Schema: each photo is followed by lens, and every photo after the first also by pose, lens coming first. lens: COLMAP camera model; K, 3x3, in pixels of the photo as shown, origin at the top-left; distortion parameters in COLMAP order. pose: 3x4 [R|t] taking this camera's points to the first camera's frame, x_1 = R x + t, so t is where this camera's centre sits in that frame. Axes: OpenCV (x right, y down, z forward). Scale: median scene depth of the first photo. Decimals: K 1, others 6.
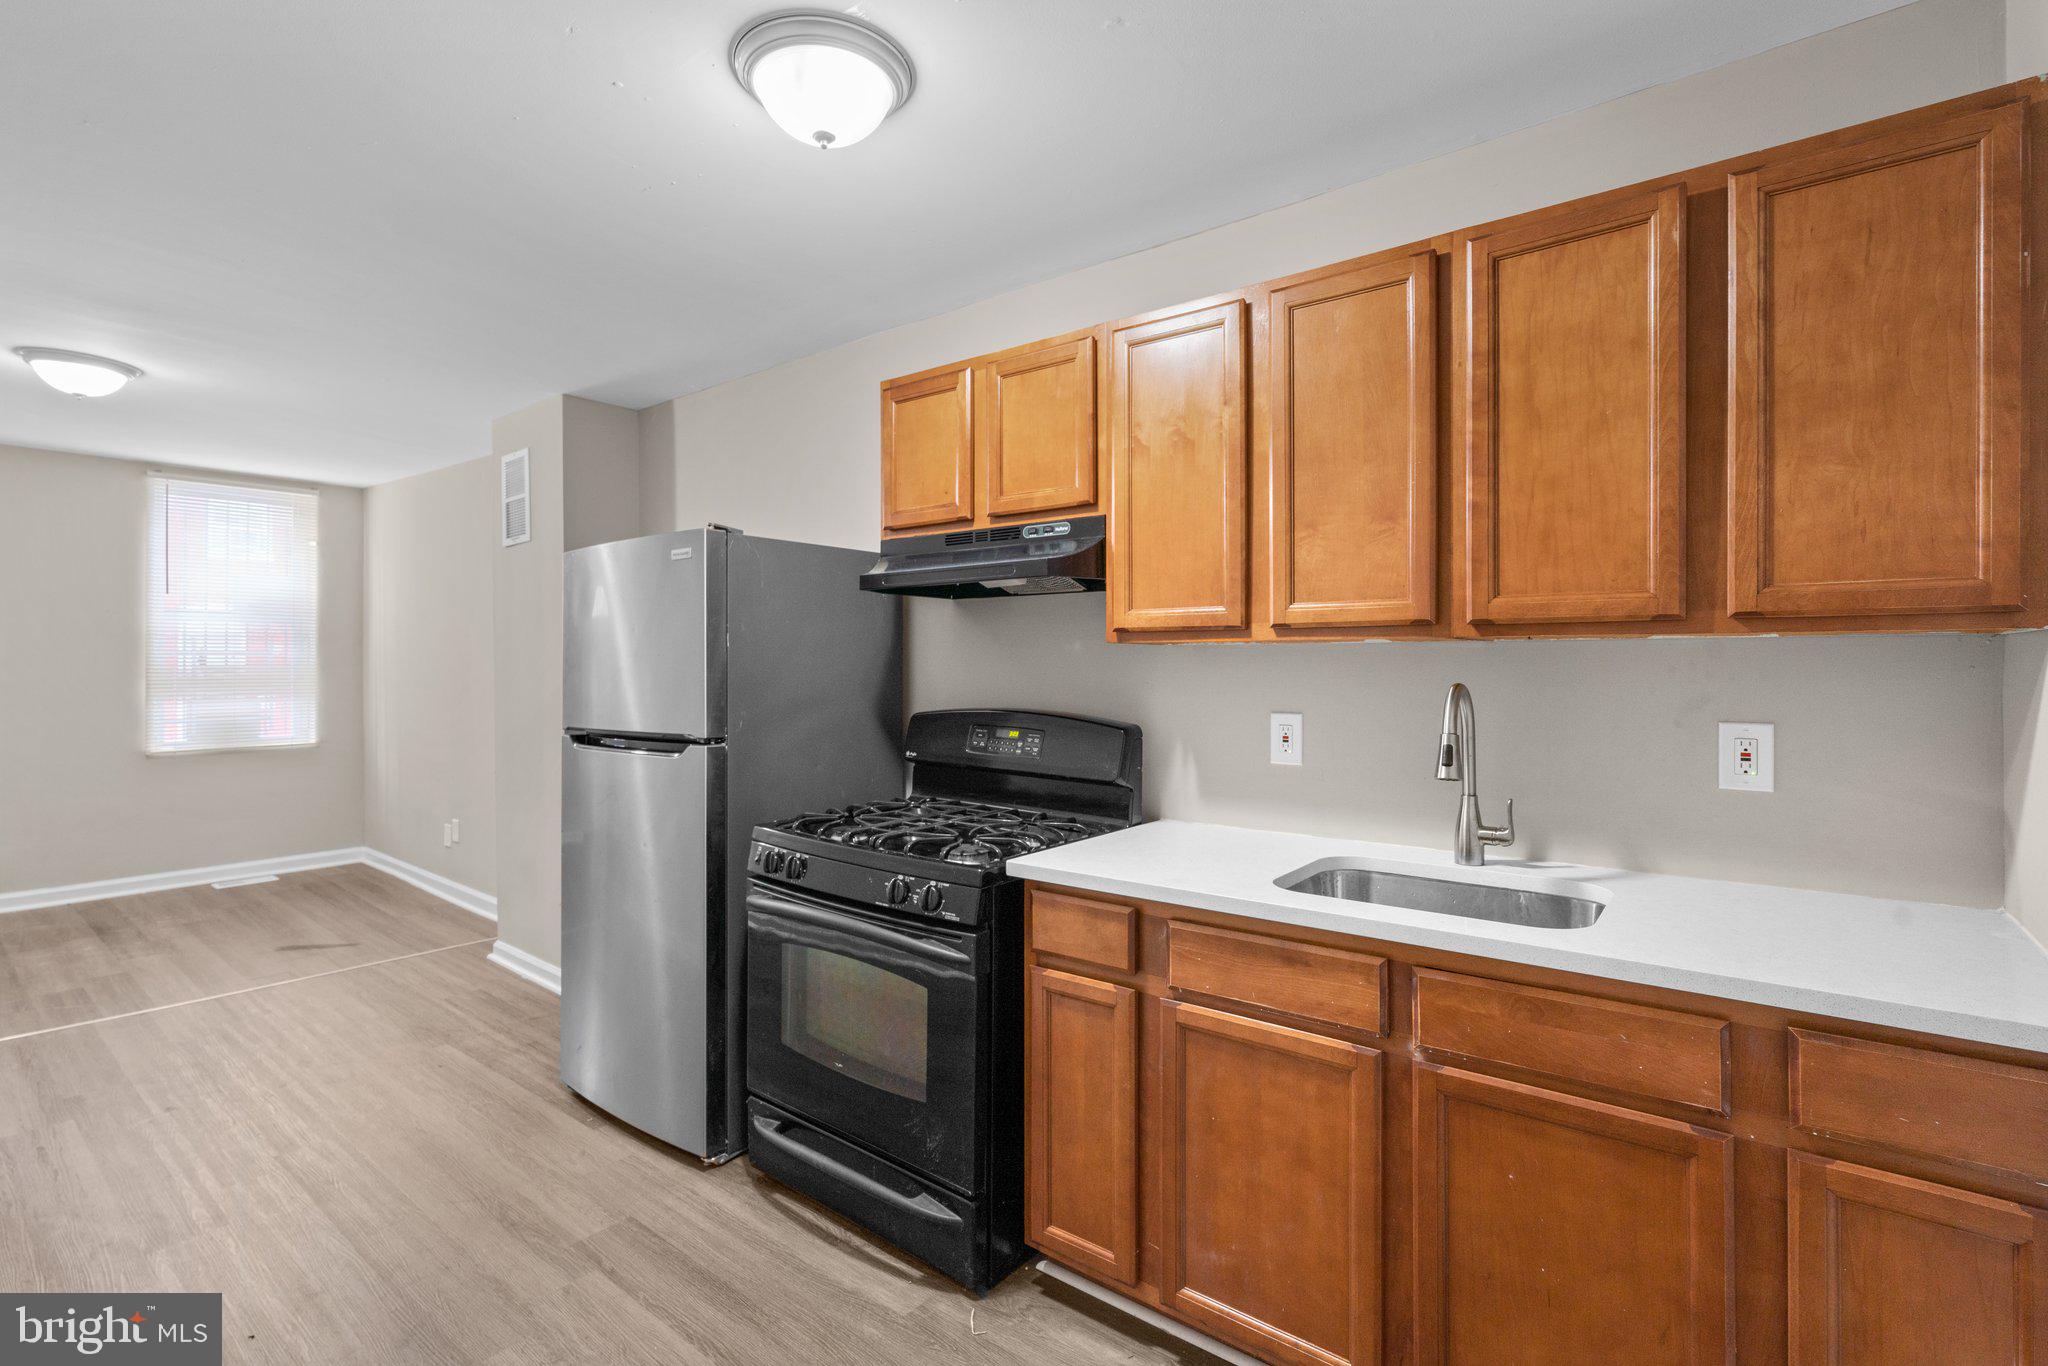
lens RADIAL K [[961.1, 0, 1028.9], [0, 961.1, 666.0], [0, 0, 1]] dist [-0.002900, 0.000249]
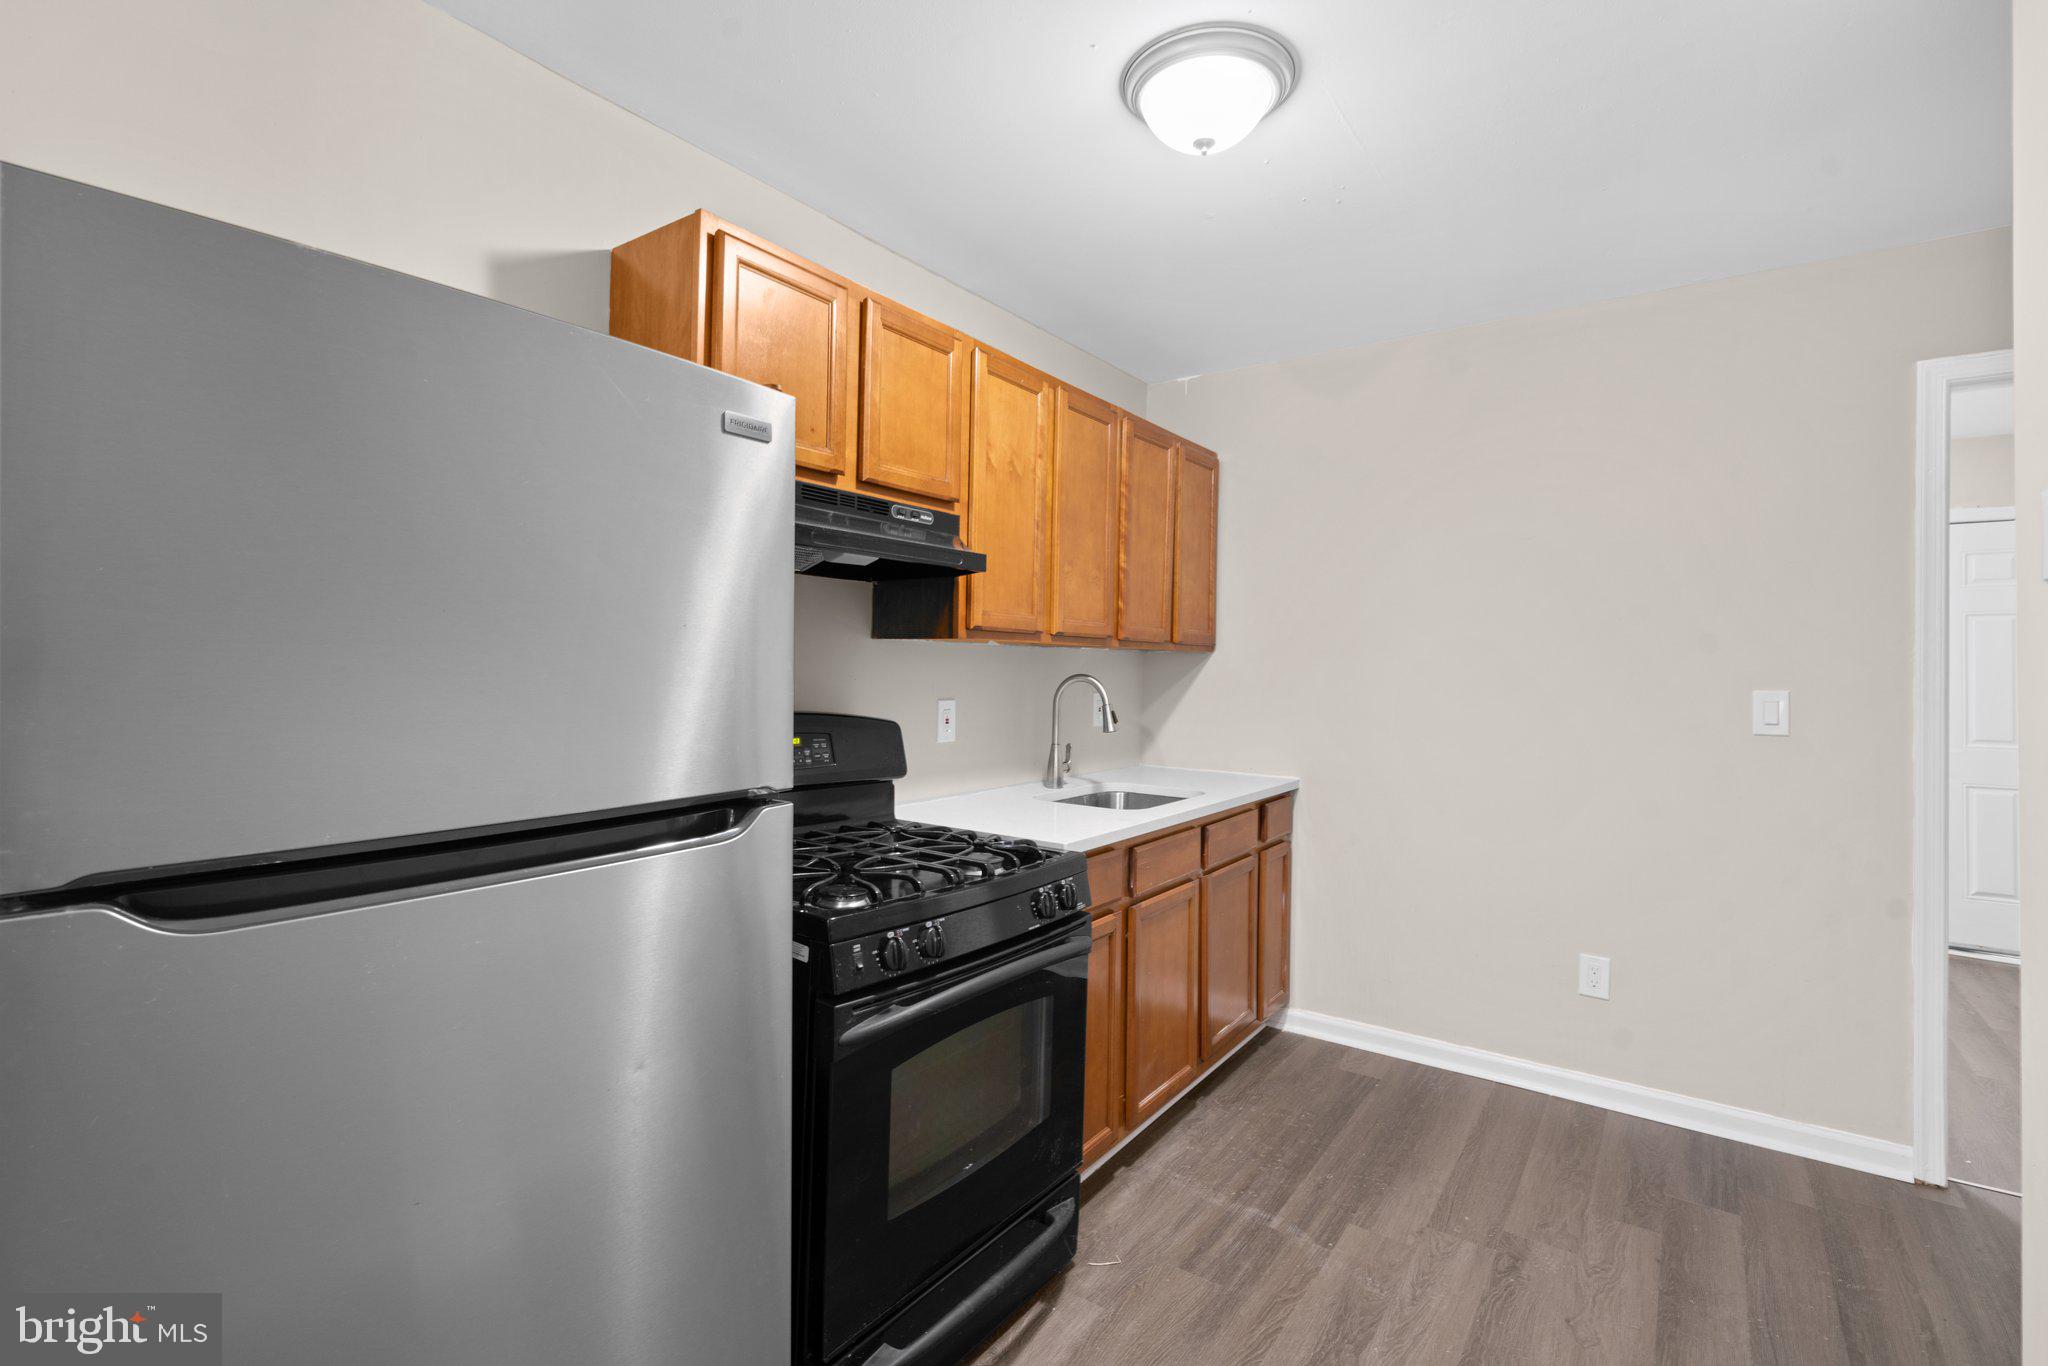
lens RADIAL K [[933.2, 0, 1015.1], [0, 933.2, 673.4], [0, 0, 1]] dist [-0.005140, 0.001337]
pose [[-0.041098, -0.004859, 0.999143, -0.886924], [-0.010579, 0.999934, 0.004428, 0.008422], [-0.999099, -0.010388, -0.041147, 0.923991]]
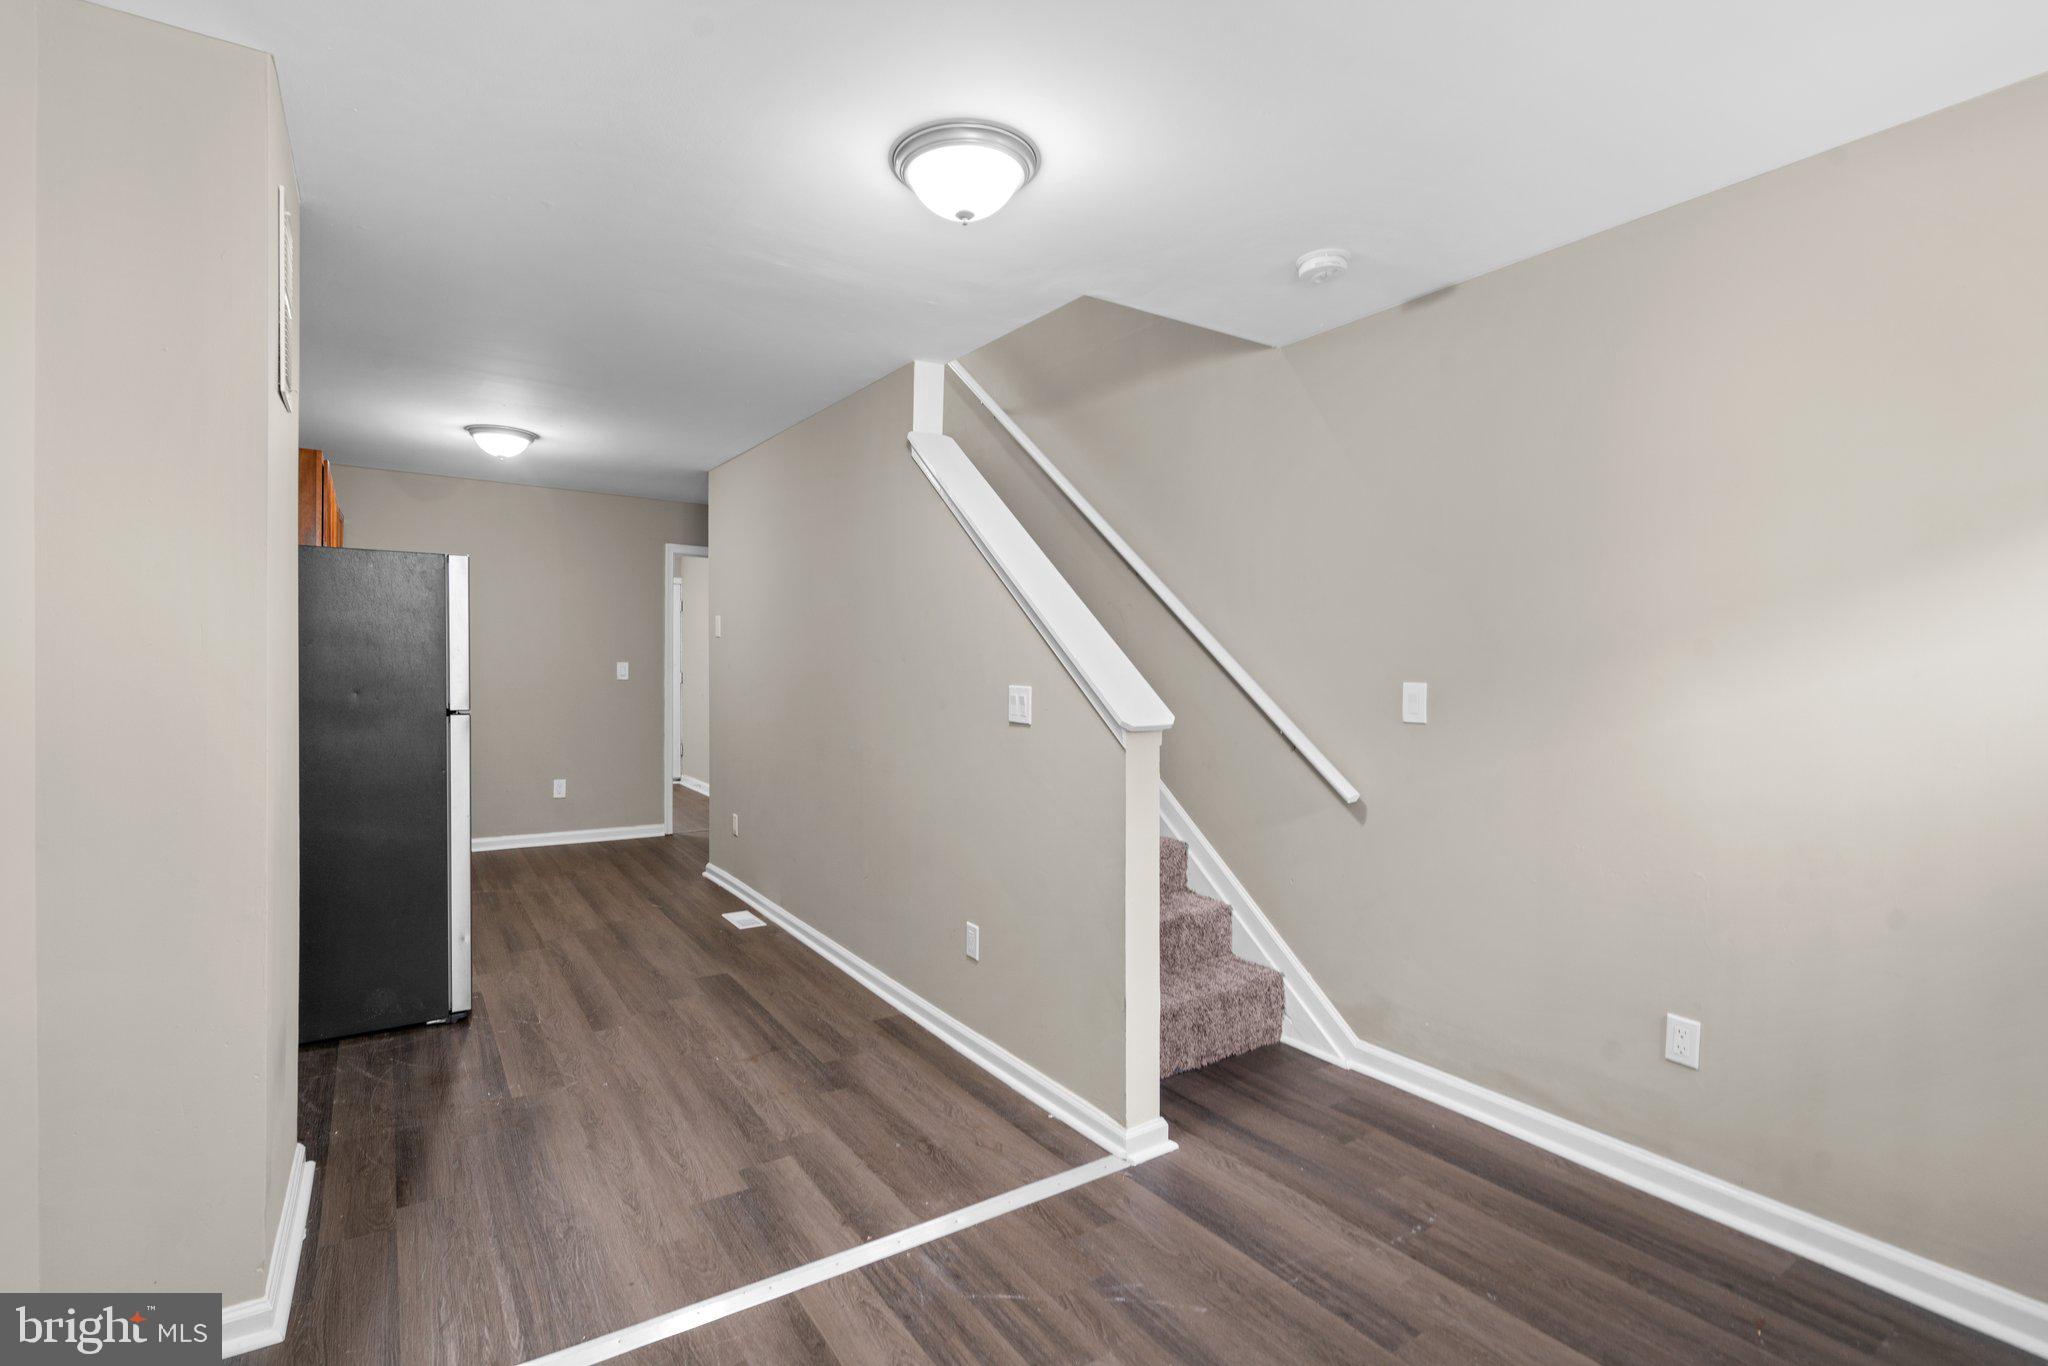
lens RADIAL K [[933.2, 0, 1015.1], [0, 933.2, 673.4], [0, 0, 1]] dist [-0.005140, 0.001337]
pose [[-0.955271, -0.020023, 0.295053, -1.768449], [-0.016364, 0.999756, 0.014867, -0.004160], [-0.295278, 0.009374, -0.955365, 2.307582]]
